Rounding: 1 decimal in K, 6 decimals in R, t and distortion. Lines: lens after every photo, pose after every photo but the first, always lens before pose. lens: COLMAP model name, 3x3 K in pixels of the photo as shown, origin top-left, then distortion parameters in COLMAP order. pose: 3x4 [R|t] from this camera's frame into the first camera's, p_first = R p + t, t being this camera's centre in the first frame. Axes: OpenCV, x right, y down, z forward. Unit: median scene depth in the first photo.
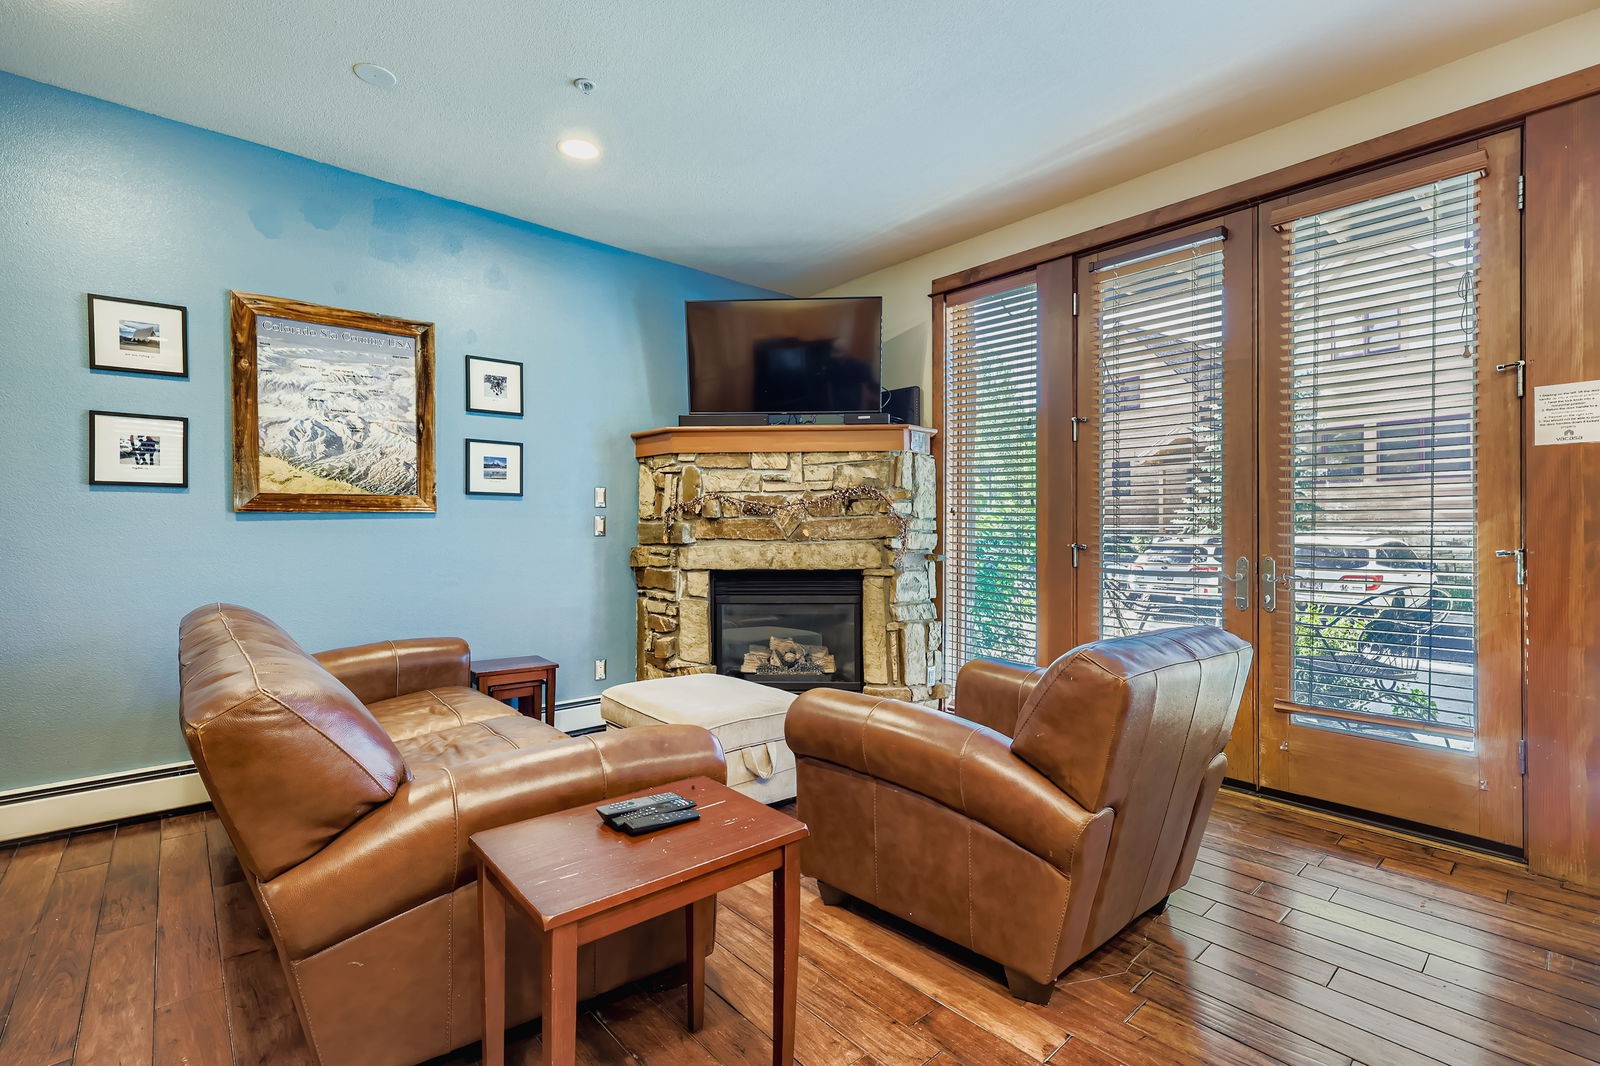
lens RADIAL K [[714.1, 0, 795.0], [0, 714.1, 527.1], [0, 0, 1]] dist [0.004923, 0.000375]
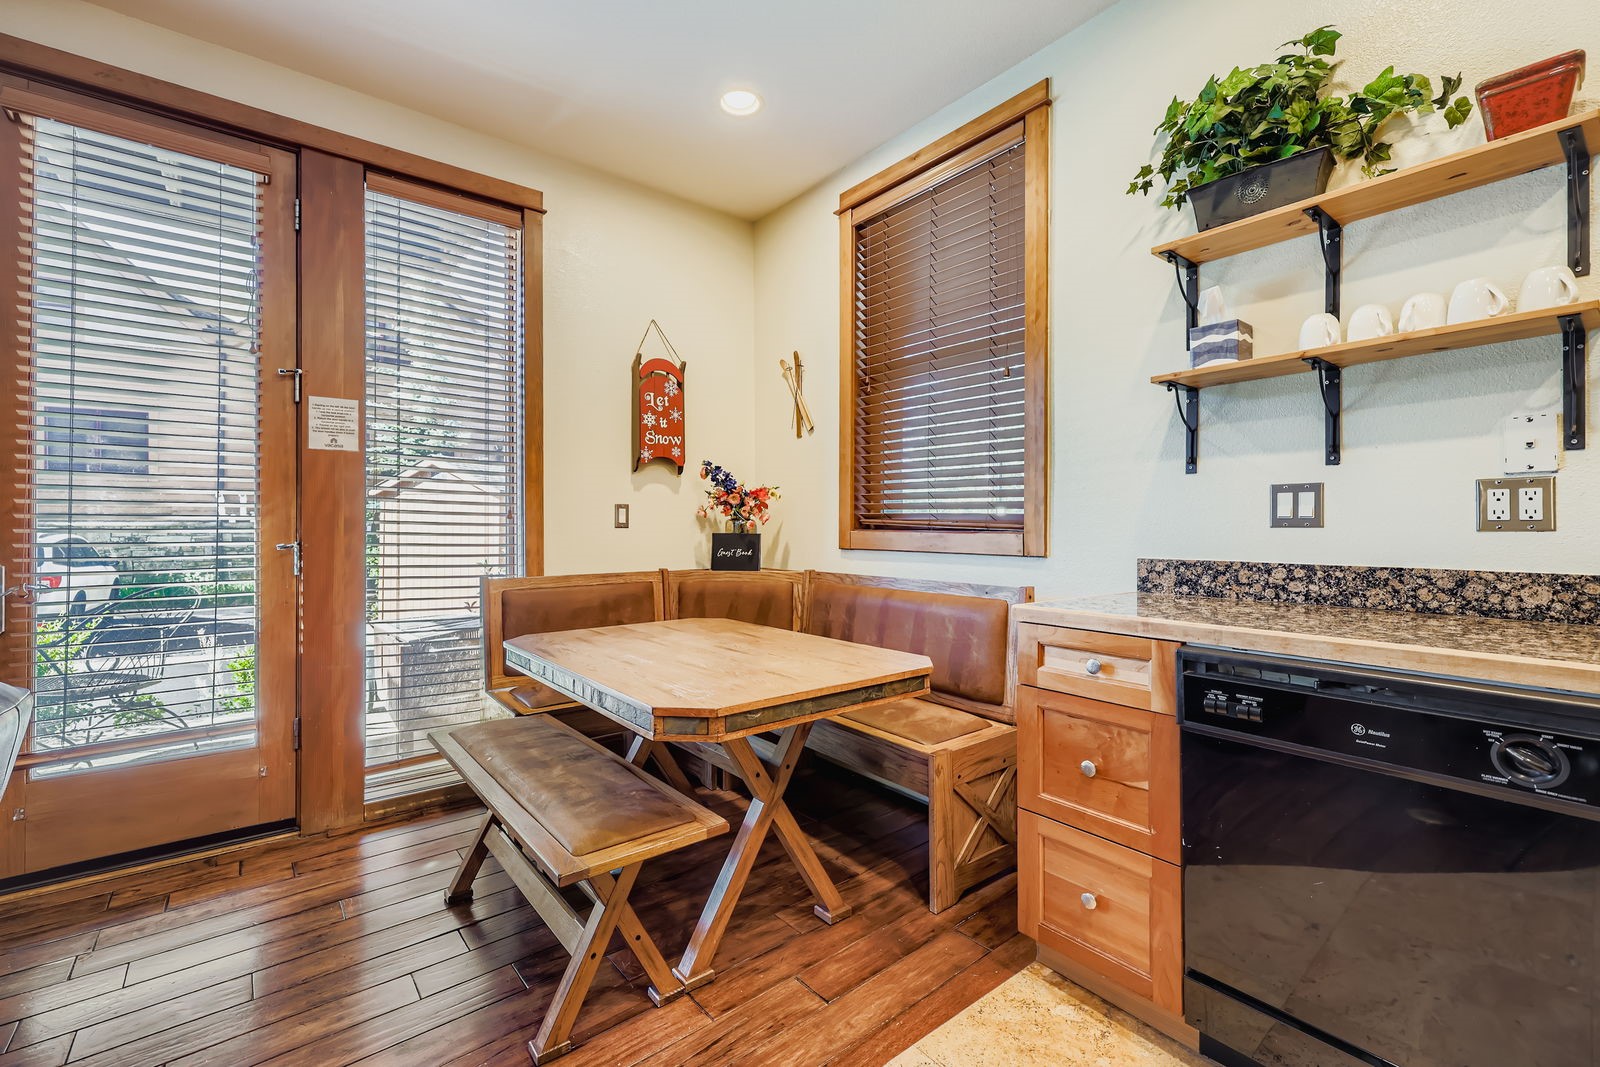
lens RADIAL K [[678.3, 0, 796.2], [0, 678.3, 525.3], [0, 0, 1]] dist [0.007463, -0.001842]
pose [[0.056164, 0.003086, 0.998417, 0.016726], [-0.004696, 0.999985, -0.002827, 0.003030], [-0.998411, -0.004530, 0.056178, 0.131549]]
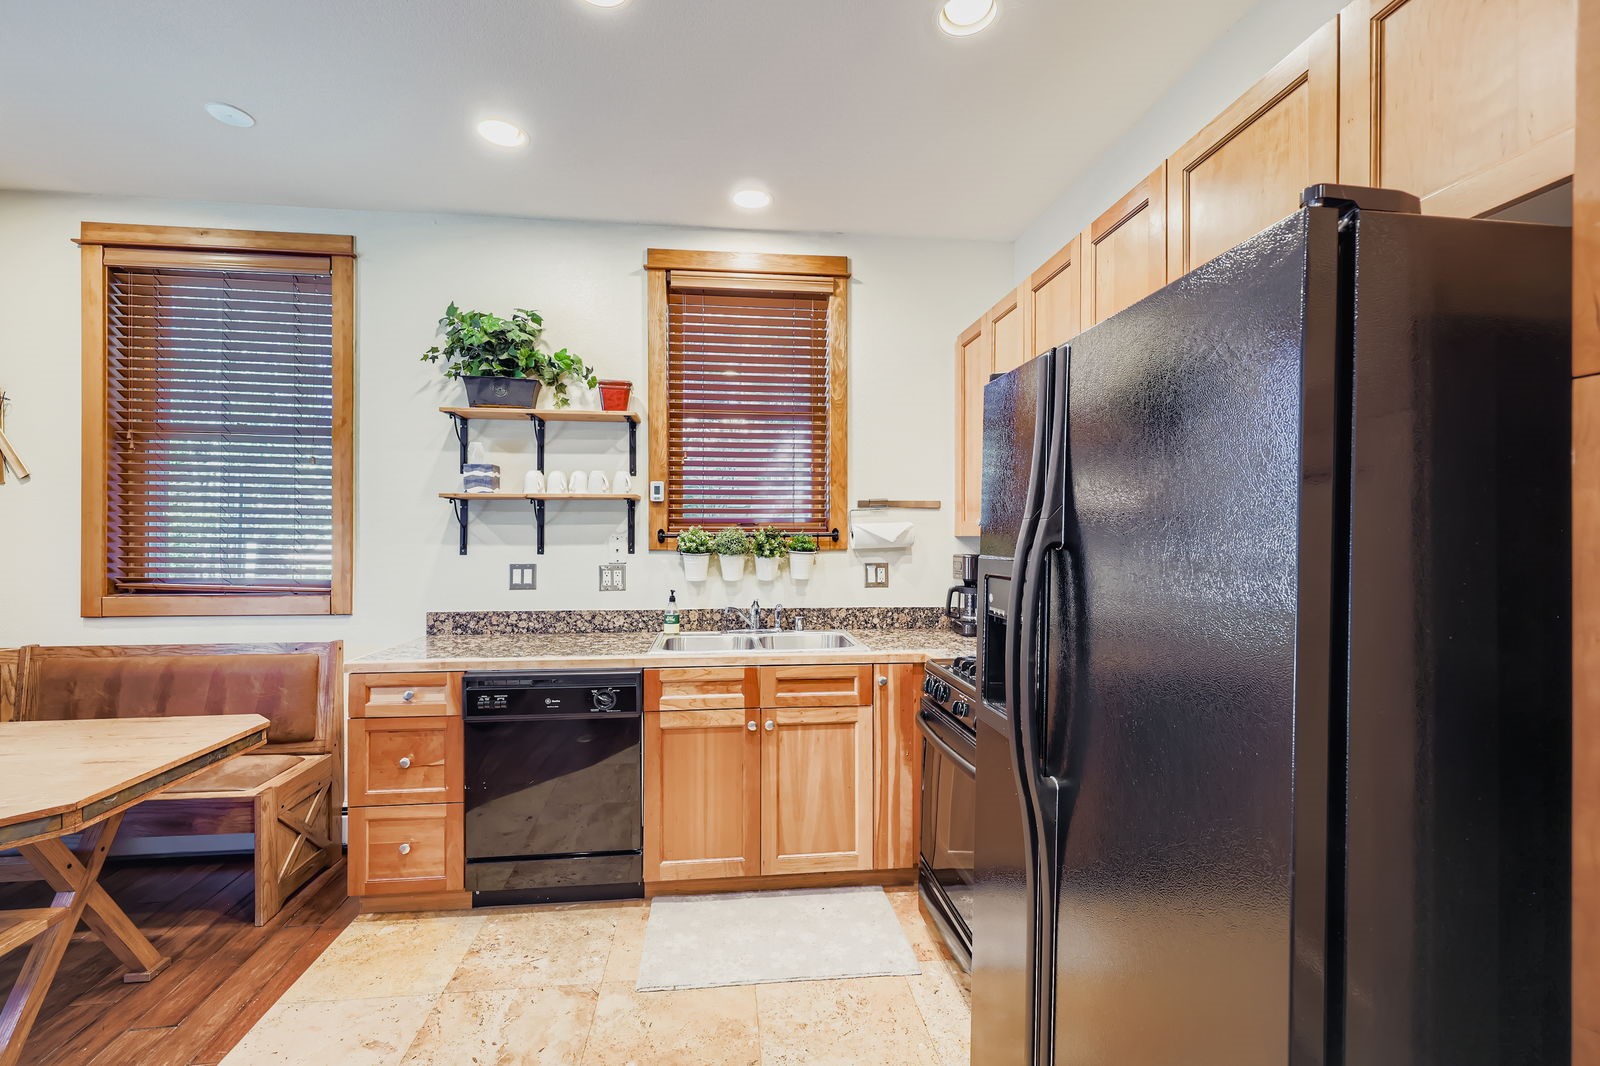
lens RADIAL K [[678.3, 0, 790.7], [0, 678.3, 533.4], [0, 0, 1]] dist [0.007463, -0.001842]
pose [[-0.814872, -0.002365, 0.579637, -0.245933], [-0.004062, 0.999990, -0.001630, -0.072746], [-0.579627, -0.003683, -0.814874, 0.302199]]
